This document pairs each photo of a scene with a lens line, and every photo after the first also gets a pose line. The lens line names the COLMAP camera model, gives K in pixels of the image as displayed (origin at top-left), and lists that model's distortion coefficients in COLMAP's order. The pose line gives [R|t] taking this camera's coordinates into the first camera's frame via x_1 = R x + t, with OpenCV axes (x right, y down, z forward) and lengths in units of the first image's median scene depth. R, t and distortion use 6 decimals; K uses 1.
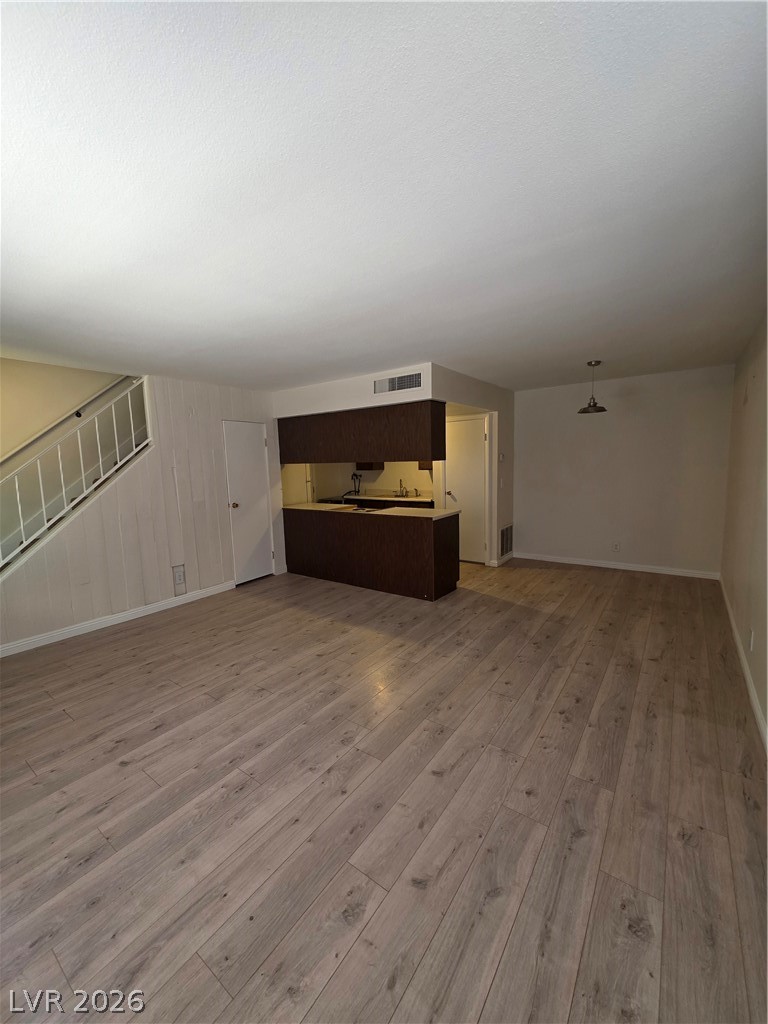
lens RADIAL K [[409.9, 0, 385.9], [0, 409.9, 511.5], [0, 0, 1]] dist [0.001043, 0.000467]
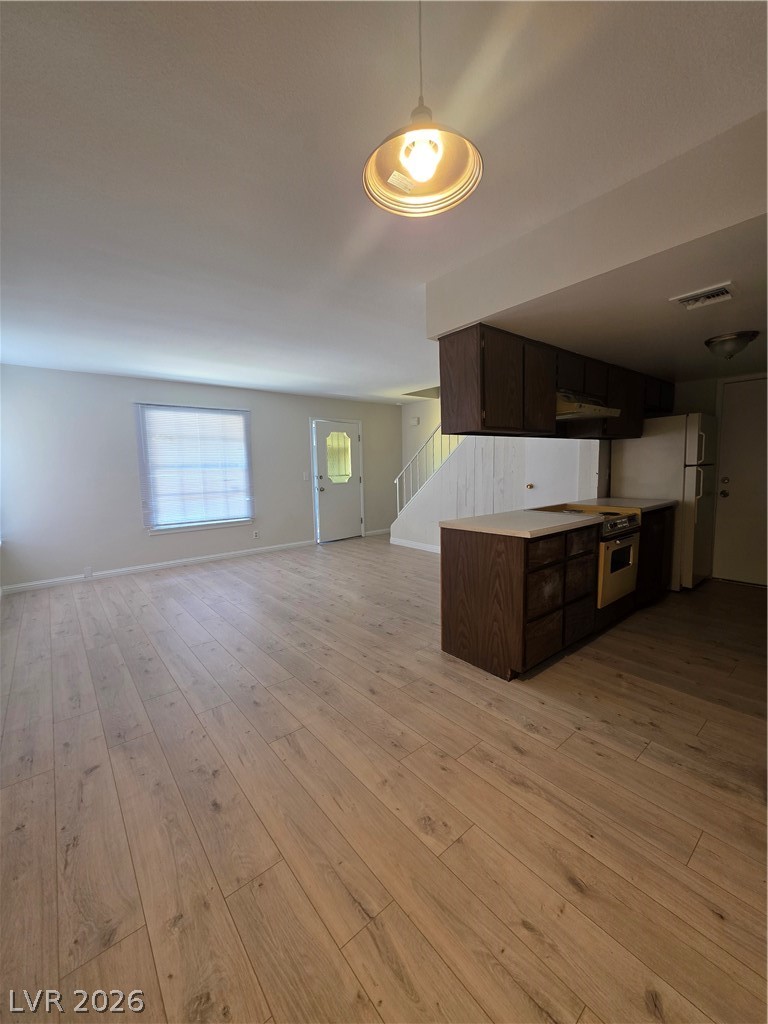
lens RADIAL K [[409.9, 0, 385.9], [0, 409.9, 511.5], [0, 0, 1]] dist [0.001043, 0.000467]
pose [[-0.251331, 0.139050, -0.957861, 0.998246], [-0.085361, 0.982587, 0.165036, -0.133764], [0.964130, 0.123242, -0.235085, 1.411299]]
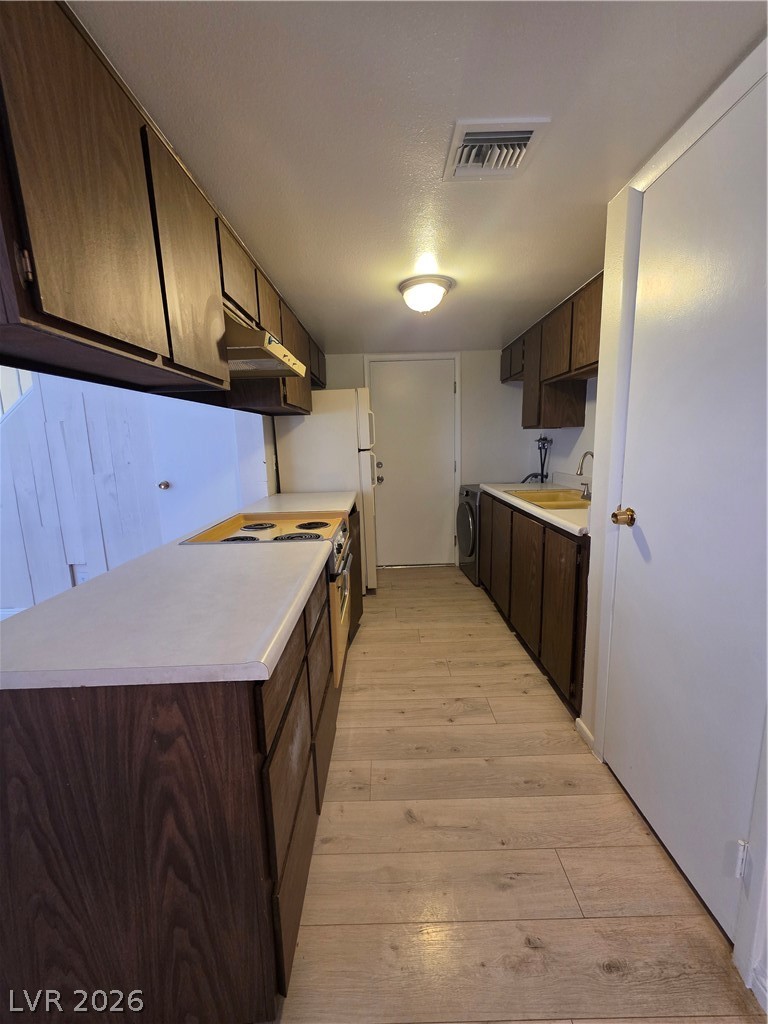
lens RADIAL K [[409.9, 0, 385.9], [0, 409.9, 511.5], [0, 0, 1]] dist [0.001043, 0.000467]
pose [[0.585828, 0.148160, -0.796778, 0.485047], [-0.084830, 0.988957, 0.121524, -0.120773], [0.805984, -0.003601, 0.591927, 1.407583]]
